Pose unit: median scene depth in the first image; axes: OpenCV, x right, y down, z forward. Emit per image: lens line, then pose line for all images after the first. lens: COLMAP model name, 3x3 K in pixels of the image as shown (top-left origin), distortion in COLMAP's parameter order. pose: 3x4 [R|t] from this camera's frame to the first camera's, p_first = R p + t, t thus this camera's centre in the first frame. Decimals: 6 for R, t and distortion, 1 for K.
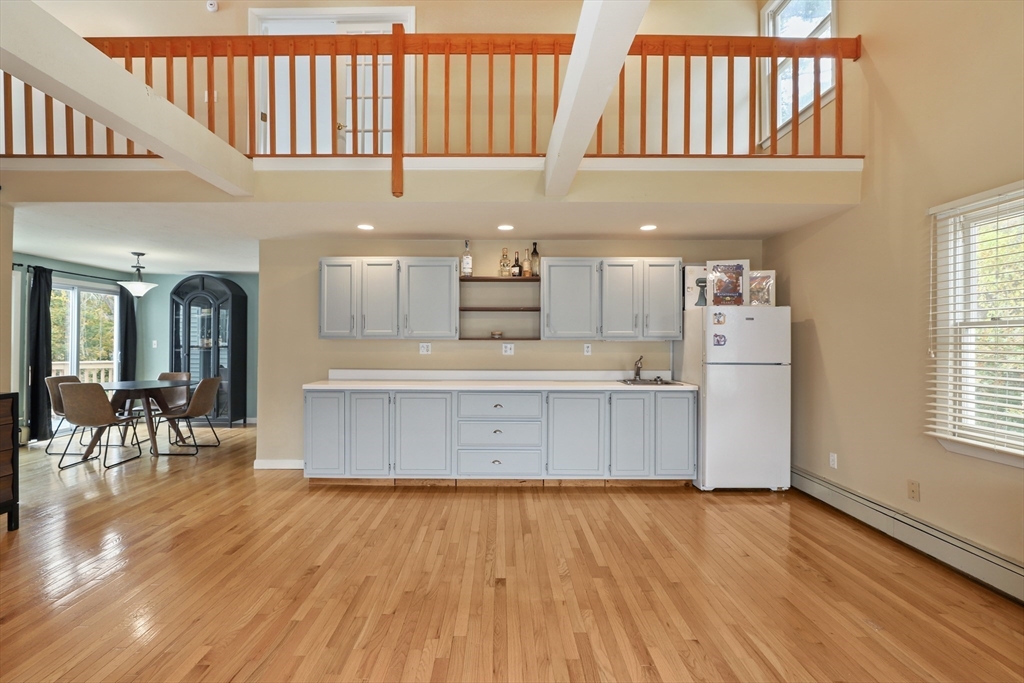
lens RADIAL K [[473.9, 0, 512.0], [0, 473.9, 341.5], [0, 0, 1]] dist [-0.005991, -0.000541]
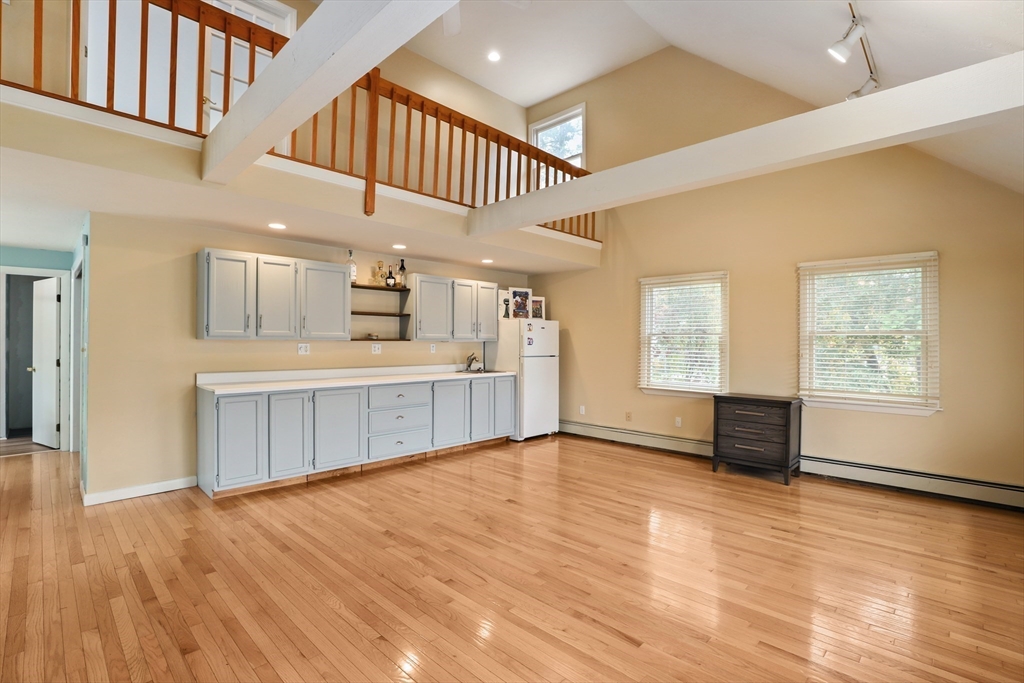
lens RADIAL K [[467.3, 0, 512.0], [0, 467.3, 341.5], [0, 0, 1]] dist [-0.014582, 0.000180]
pose [[0.703402, 0.001035, 0.710791, -0.651956], [0.002660, 0.999988, -0.004089, 0.004492], [-0.710787, 0.004767, 0.703391, -0.029989]]
